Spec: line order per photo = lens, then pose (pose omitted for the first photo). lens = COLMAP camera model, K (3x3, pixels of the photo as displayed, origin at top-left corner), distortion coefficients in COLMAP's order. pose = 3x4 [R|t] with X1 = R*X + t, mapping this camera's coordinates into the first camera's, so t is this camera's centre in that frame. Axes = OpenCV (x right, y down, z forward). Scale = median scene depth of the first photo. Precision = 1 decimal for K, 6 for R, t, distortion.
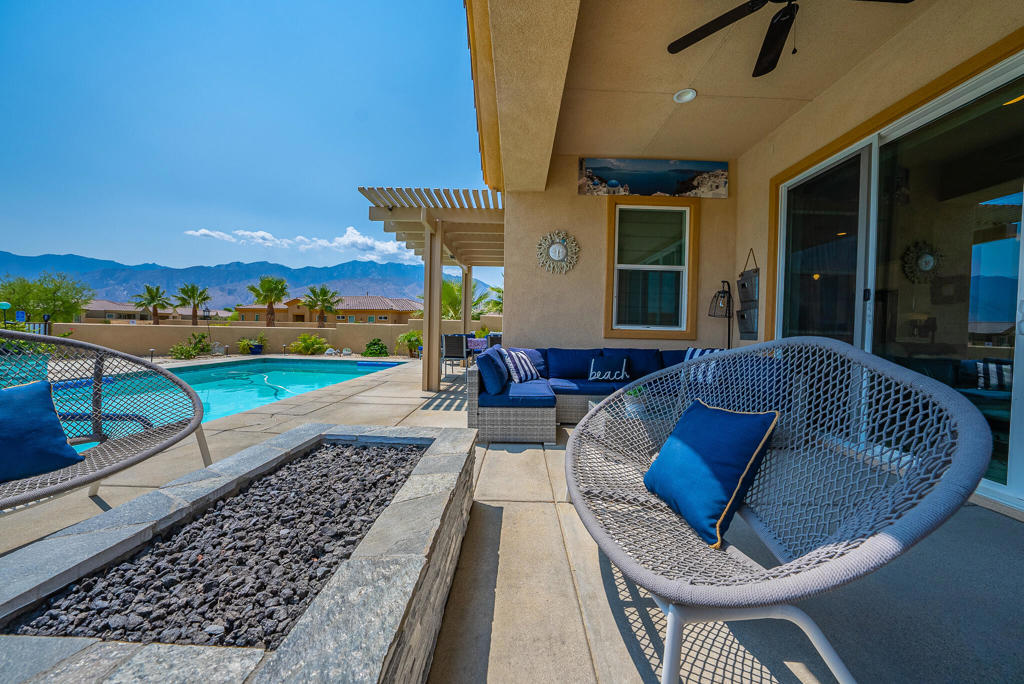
lens RADIAL K [[355.9, 0, 504.9], [0, 355.9, 338.5], [0, 0, 1]] dist [-0.017834, 0.000809]
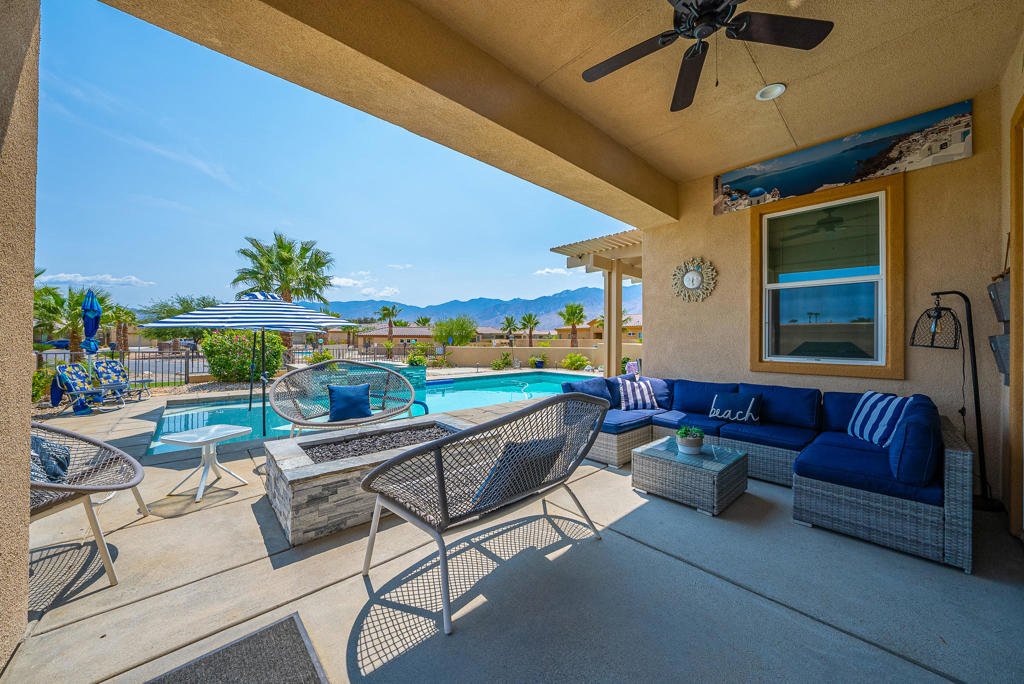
lens RADIAL K [[355.9, 0, 510.7], [0, 355.9, 337.1], [0, 0, 1]] dist [-0.017834, 0.000809]
pose [[0.678703, -0.024801, -0.733994, 0.515604], [-0.003646, 0.999304, -0.037138, -0.050068], [0.734404, 0.027882, 0.678140, -0.012344]]
